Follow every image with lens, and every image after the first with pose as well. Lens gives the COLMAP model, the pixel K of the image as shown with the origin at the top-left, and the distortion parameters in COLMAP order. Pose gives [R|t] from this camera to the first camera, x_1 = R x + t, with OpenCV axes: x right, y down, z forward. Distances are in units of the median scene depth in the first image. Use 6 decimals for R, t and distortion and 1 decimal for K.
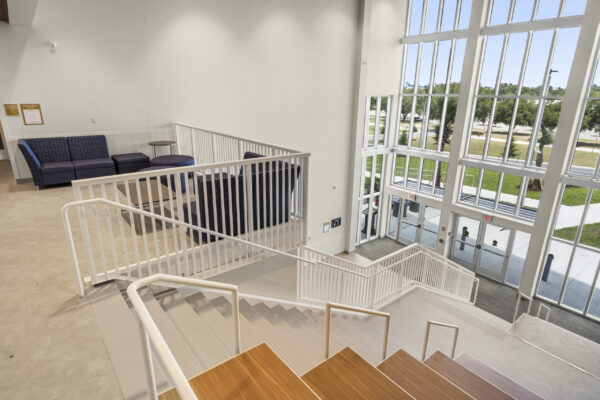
lens RADIAL K [[342.9, 0, 300.3], [0, 342.9, 196.6], [0, 0, 1]] dist [-0.000648, 0.000614]
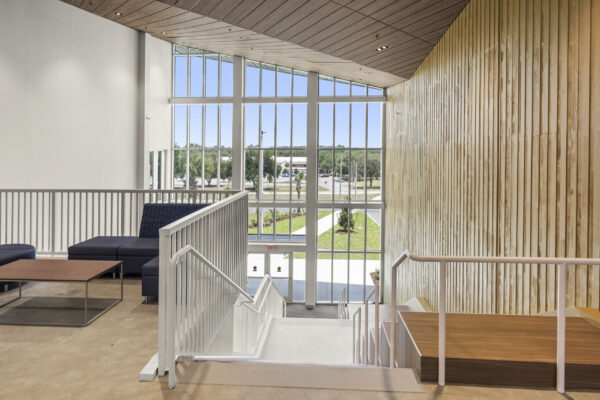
lens RADIAL K [[362.3, 0, 300.3], [0, 362.3, 152.5], [0, 0, 1]] dist [0.000176, -0.000423]
pose [[0.666127, -0.012490, 0.745734, -0.301976], [0.229454, 0.954799, -0.188969, 0.006285], [-0.709666, 0.296989, 0.638884, 0.046028]]
